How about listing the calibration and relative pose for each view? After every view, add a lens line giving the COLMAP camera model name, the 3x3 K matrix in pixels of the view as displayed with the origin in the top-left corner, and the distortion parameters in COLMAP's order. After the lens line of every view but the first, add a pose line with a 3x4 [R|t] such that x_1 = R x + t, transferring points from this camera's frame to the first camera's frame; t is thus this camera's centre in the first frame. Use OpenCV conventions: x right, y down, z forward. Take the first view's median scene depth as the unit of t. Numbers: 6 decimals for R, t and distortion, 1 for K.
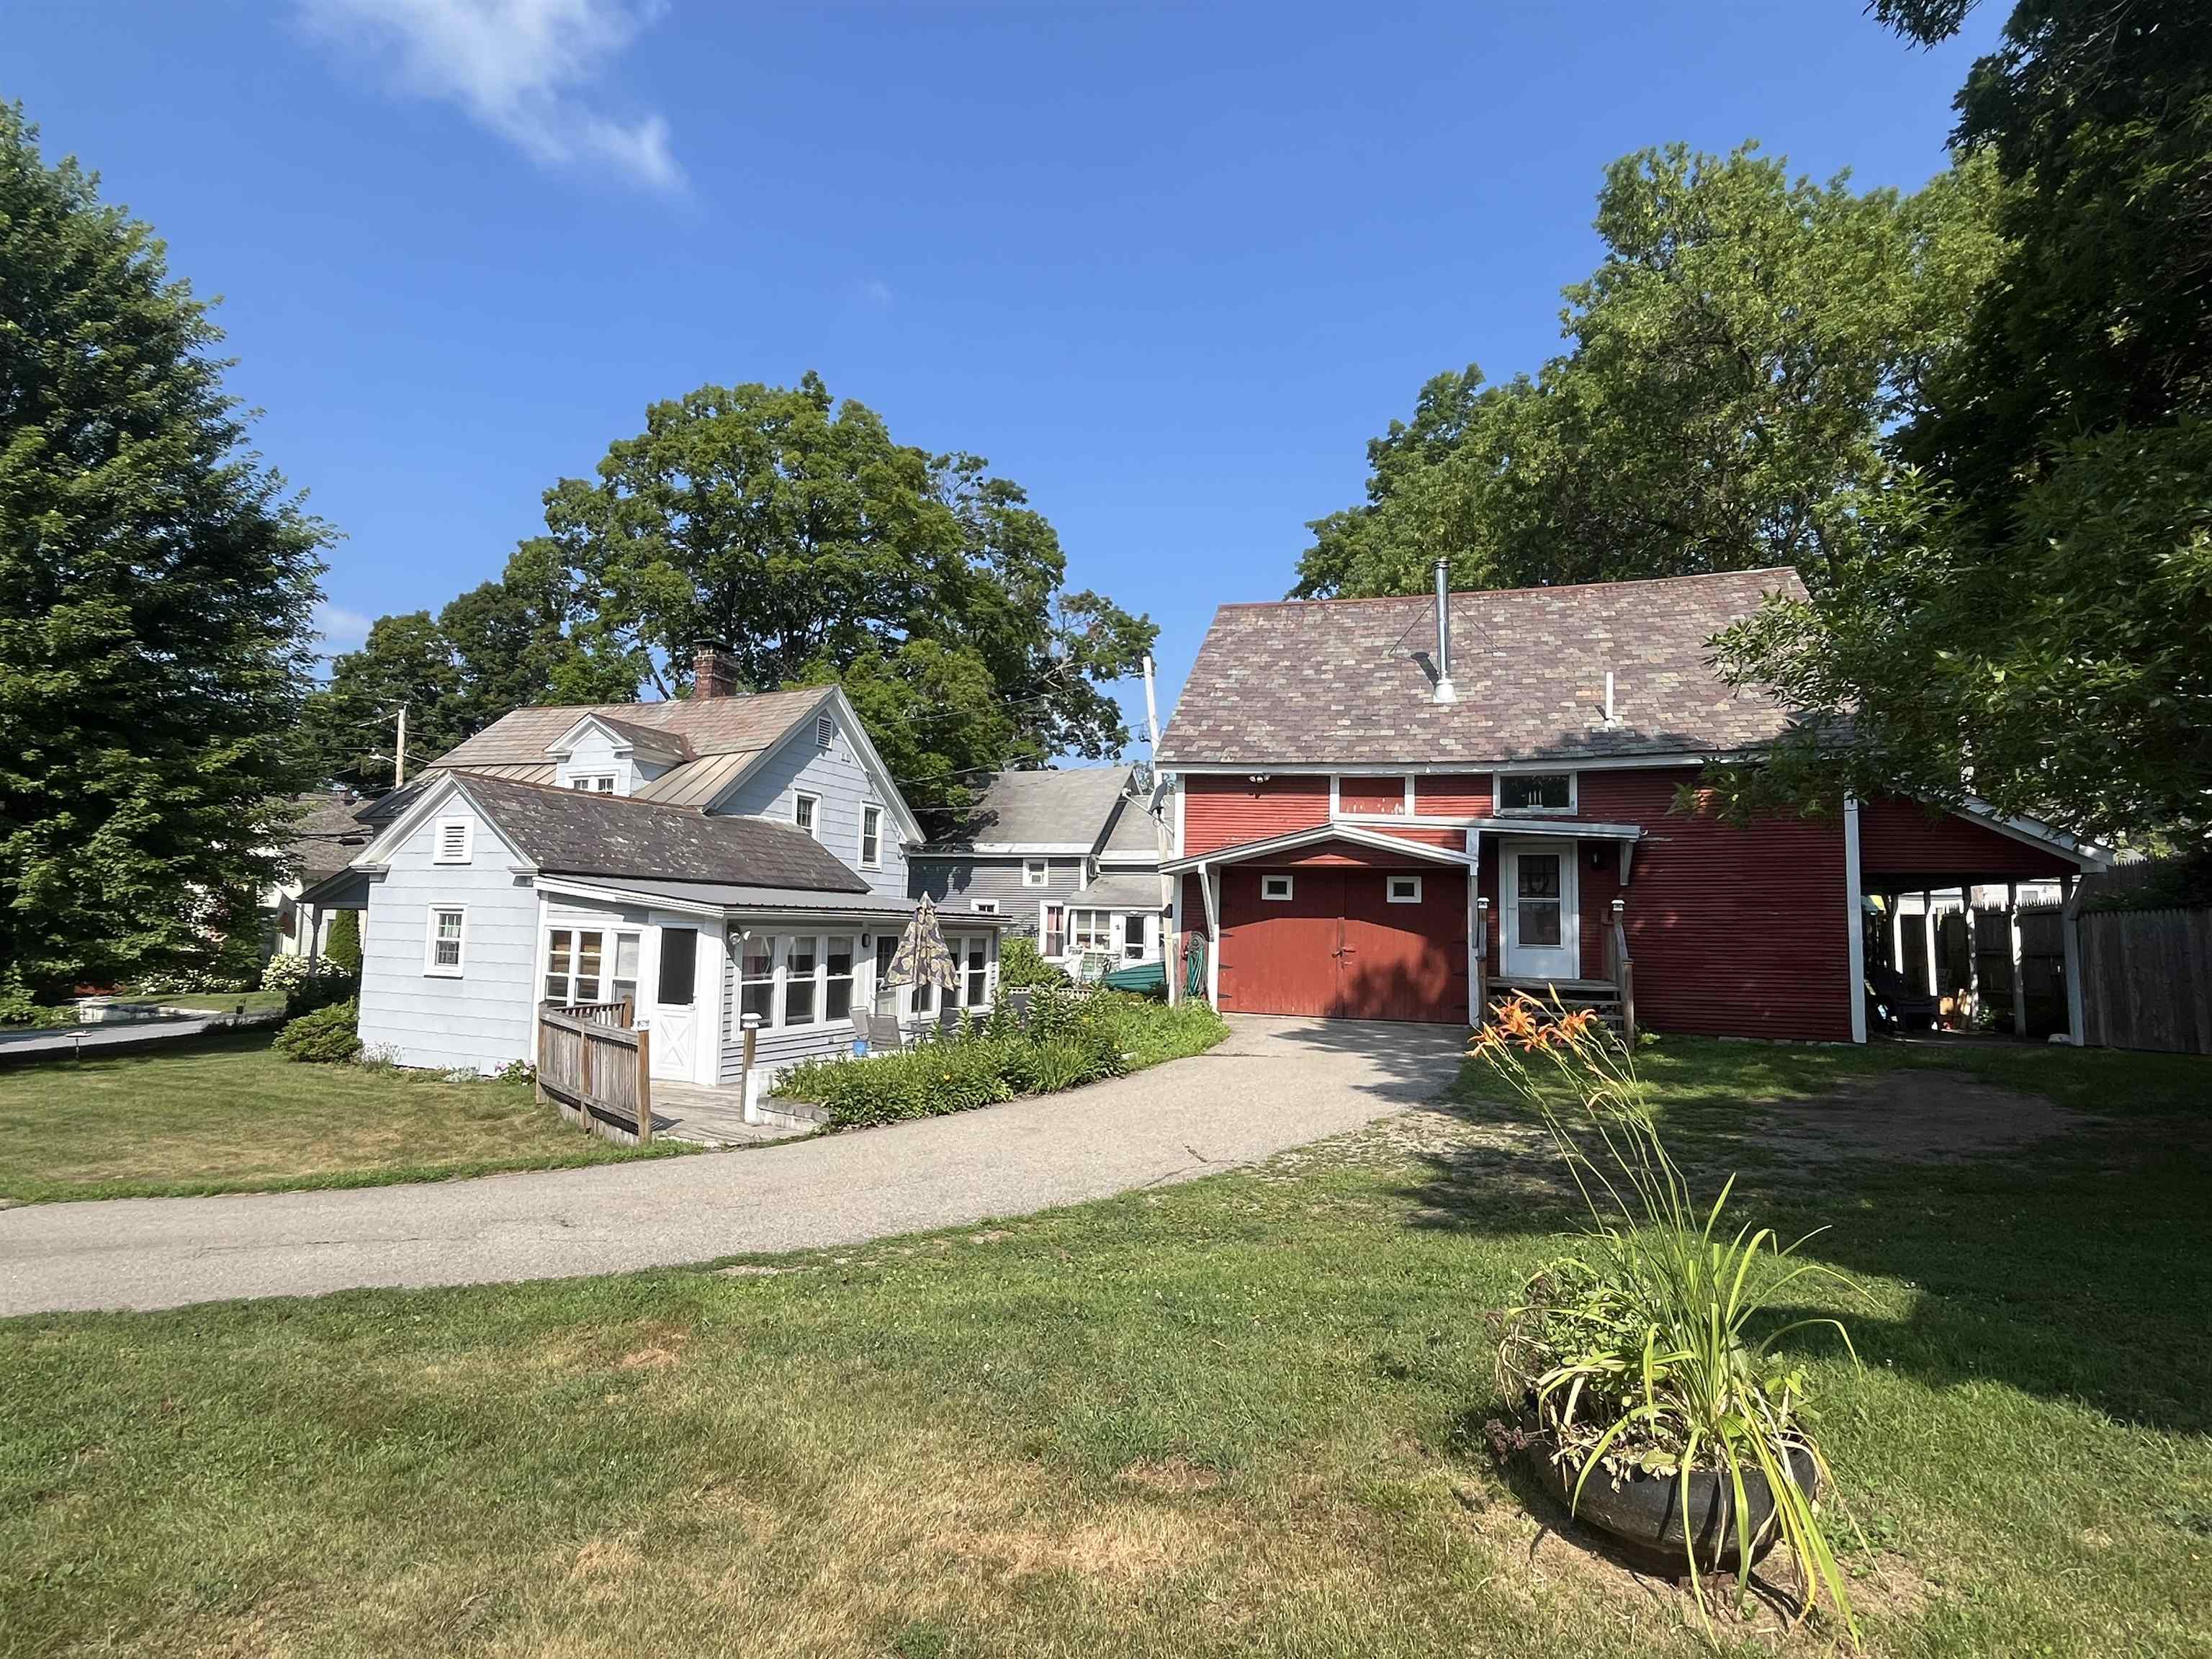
lens RADIAL K [[1101.6, 0, 1104.2], [0, 1101.6, 830.1], [0, 0, 1]] dist [-0.000431, -0.000676]
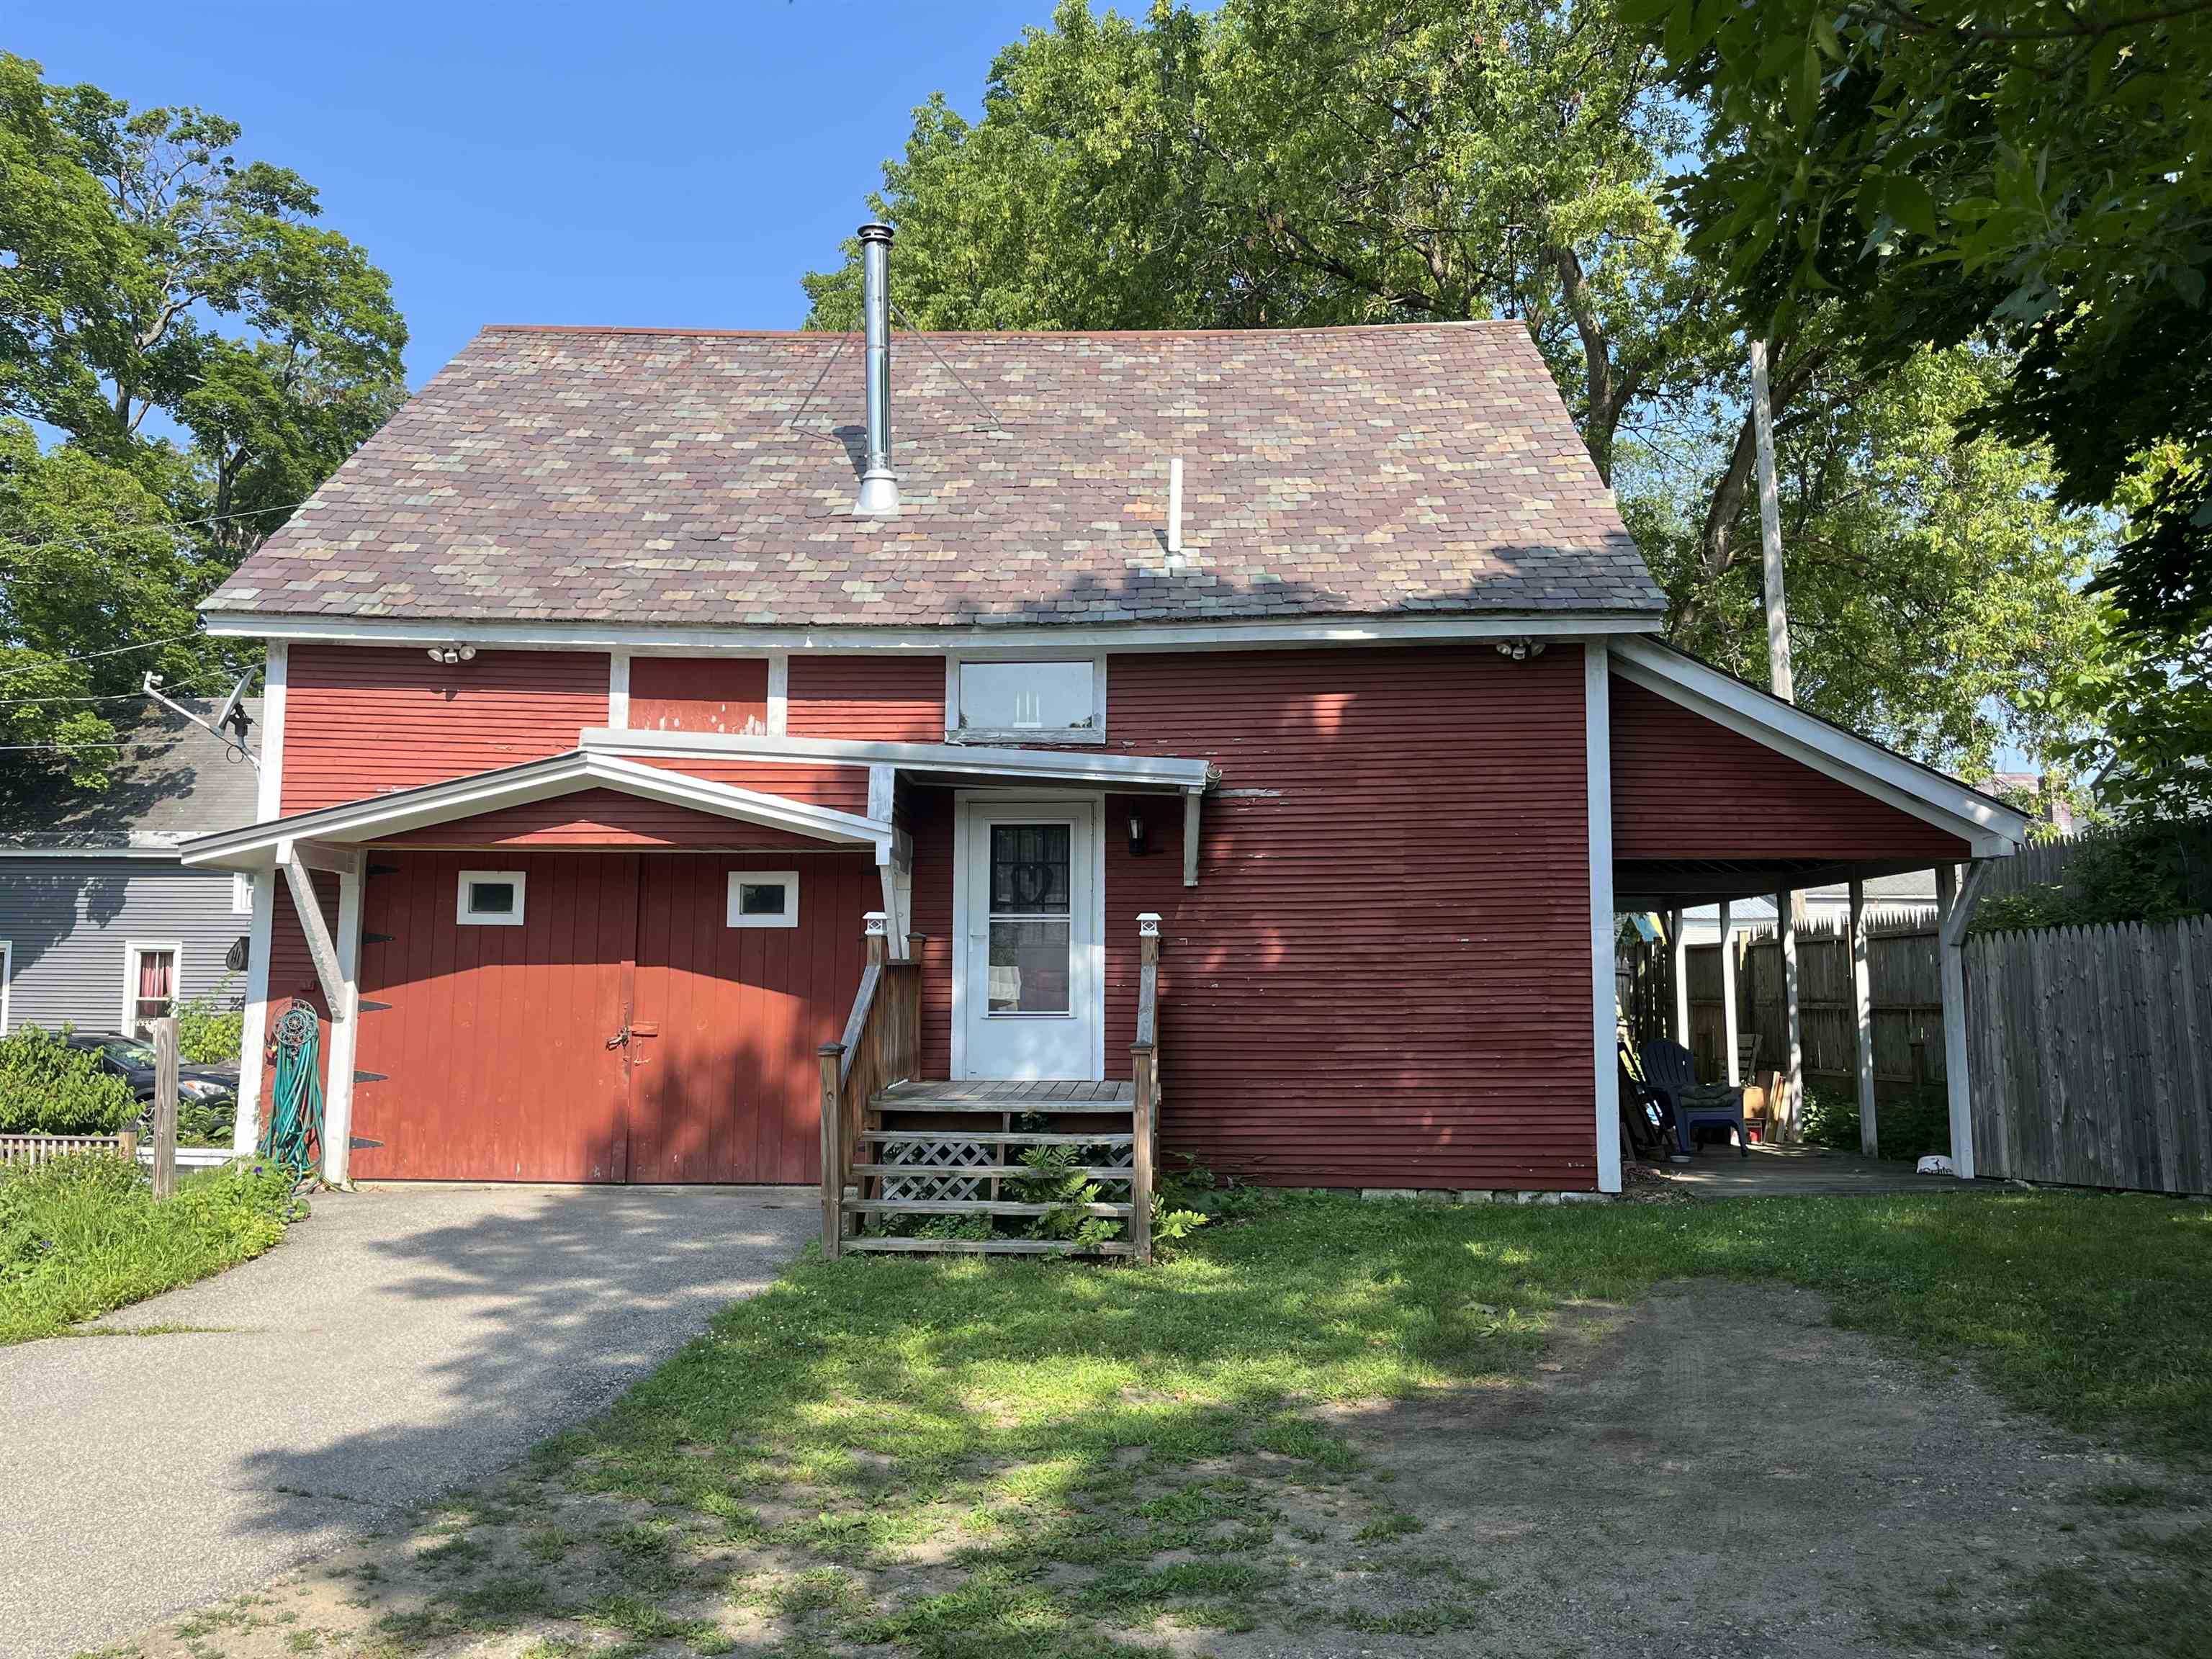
lens RADIAL K [[1660.5, 0, 1098.1], [0, 1660.5, 828.3], [0, 0, 1]] dist [0.073548, -0.104205]
pose [[0.959953, 0.006954, 0.280073, 0.203008], [-0.006131, 0.999974, -0.003814, 0.024929], [-0.280092, 0.001944, 0.959971, 0.271954]]
